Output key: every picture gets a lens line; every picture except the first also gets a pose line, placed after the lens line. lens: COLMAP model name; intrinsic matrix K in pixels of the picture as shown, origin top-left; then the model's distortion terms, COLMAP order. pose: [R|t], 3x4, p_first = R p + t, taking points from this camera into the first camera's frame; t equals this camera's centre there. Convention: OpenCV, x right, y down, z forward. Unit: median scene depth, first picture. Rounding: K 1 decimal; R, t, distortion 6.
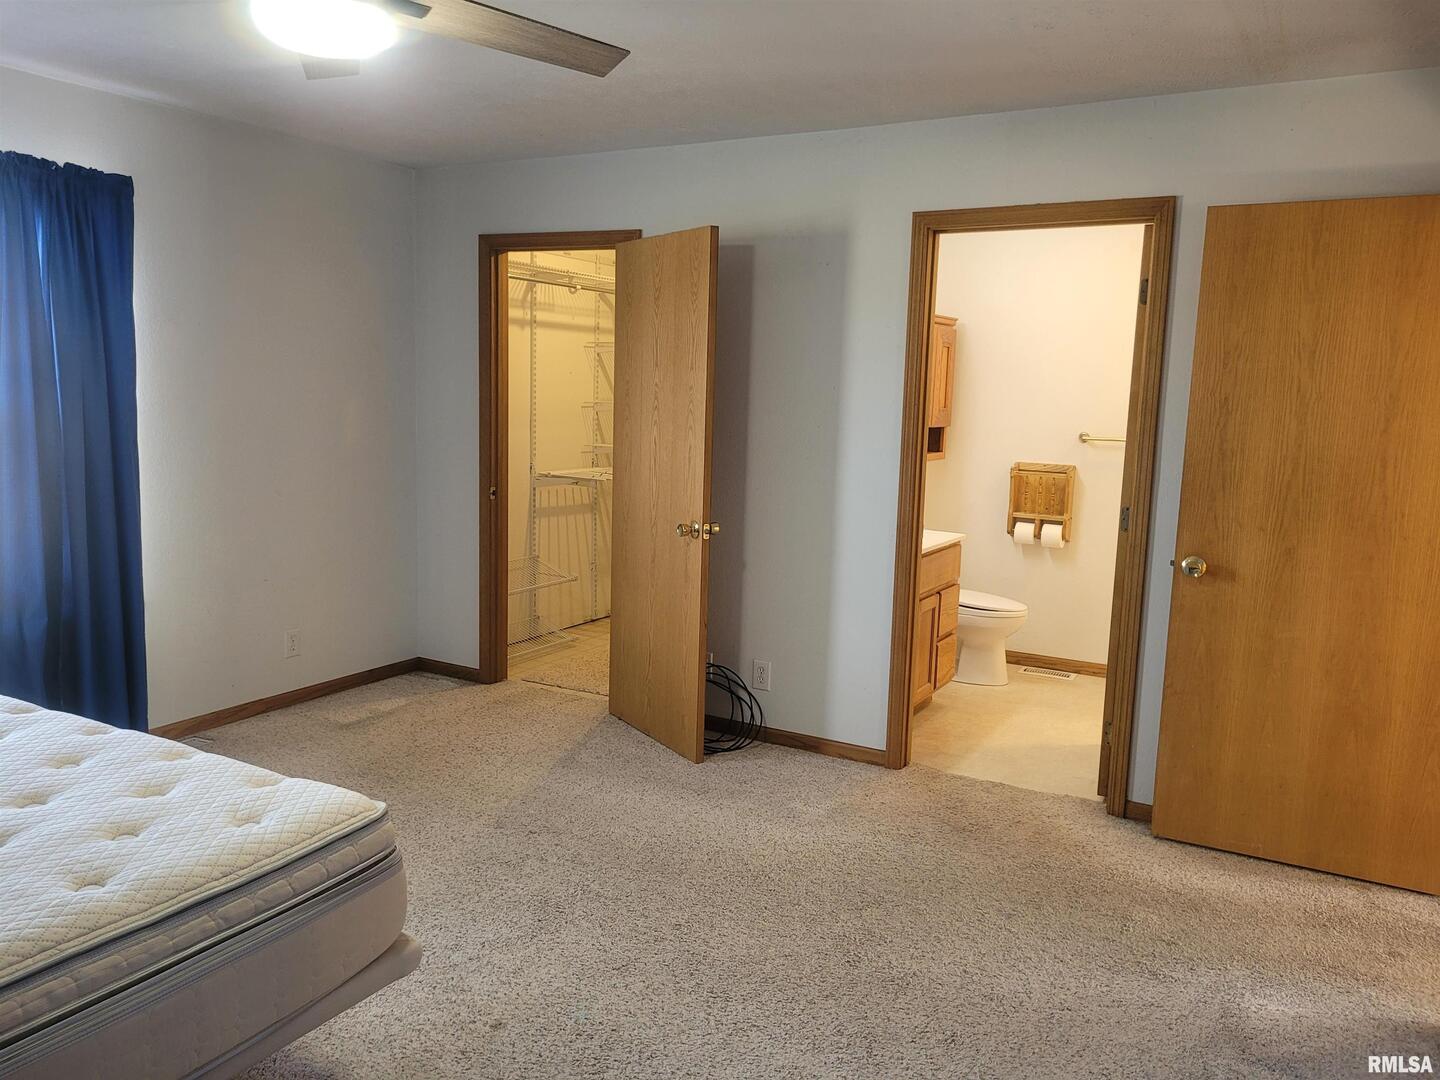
lens RADIAL K [[1100.5, 0, 720.0], [0, 1100.5, 540.0], [0, 0, 1]] dist [0.042834, -0.032937]
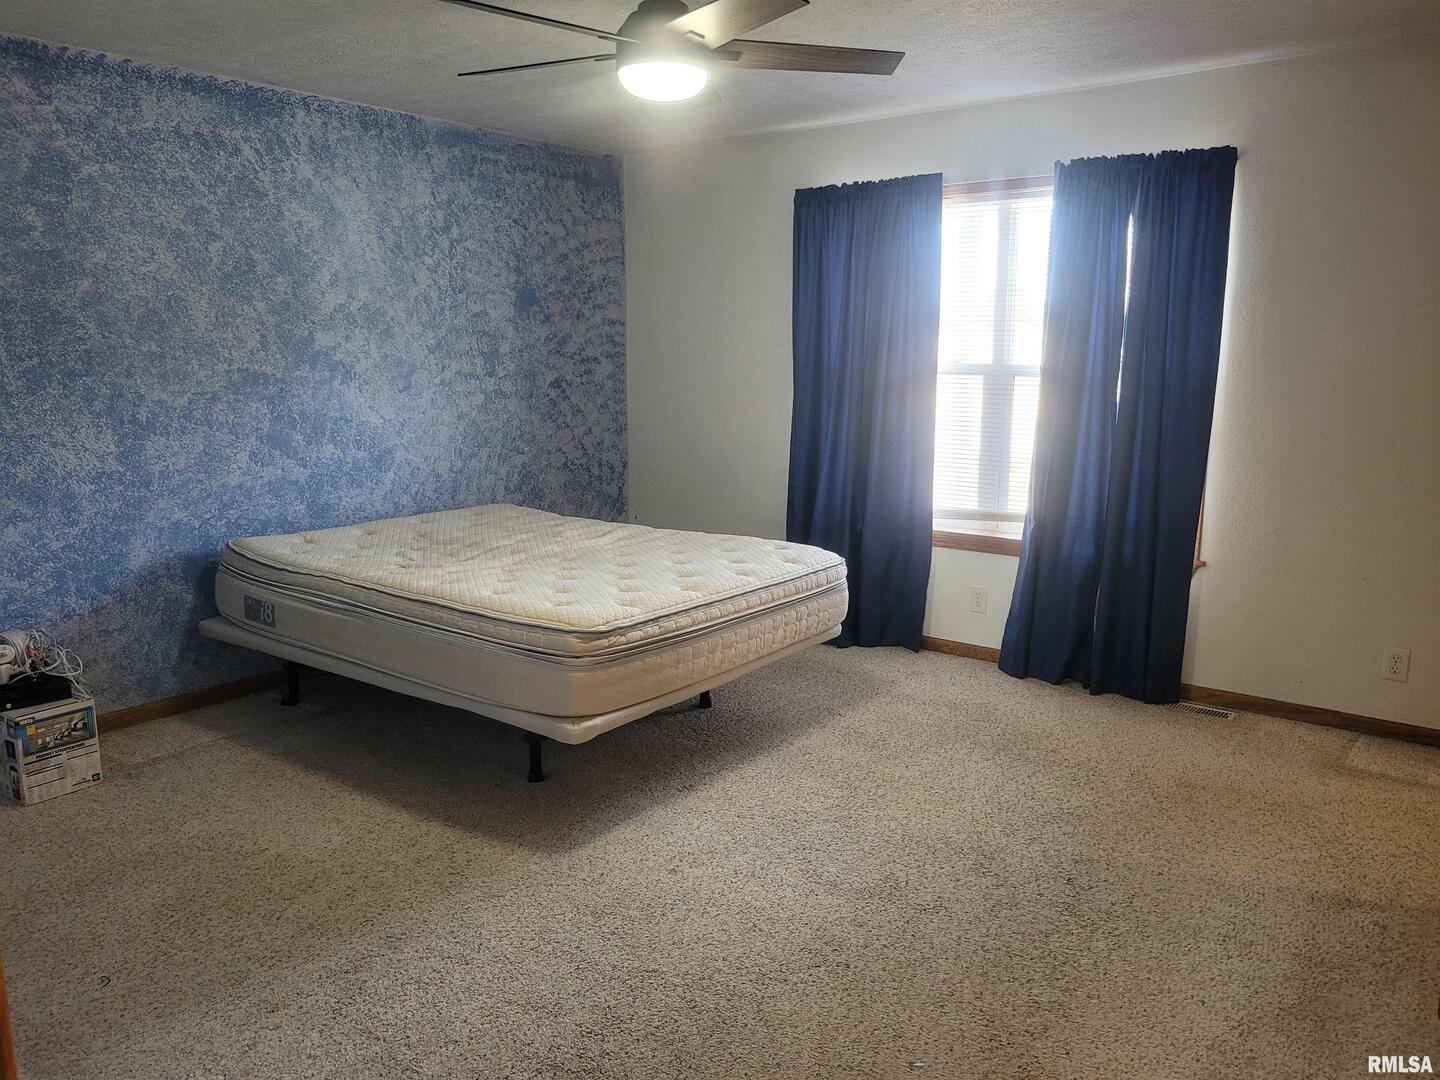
lens RADIAL K [[1100.5, 0, 720.0], [0, 1100.5, 540.0], [0, 0, 1]] dist [0.042834, -0.032937]
pose [[-0.159810, 0.146782, -0.976174, 0.763369], [-0.137364, 0.975956, 0.169237, -0.106180], [0.977544, 0.161137, -0.135805, 0.953620]]
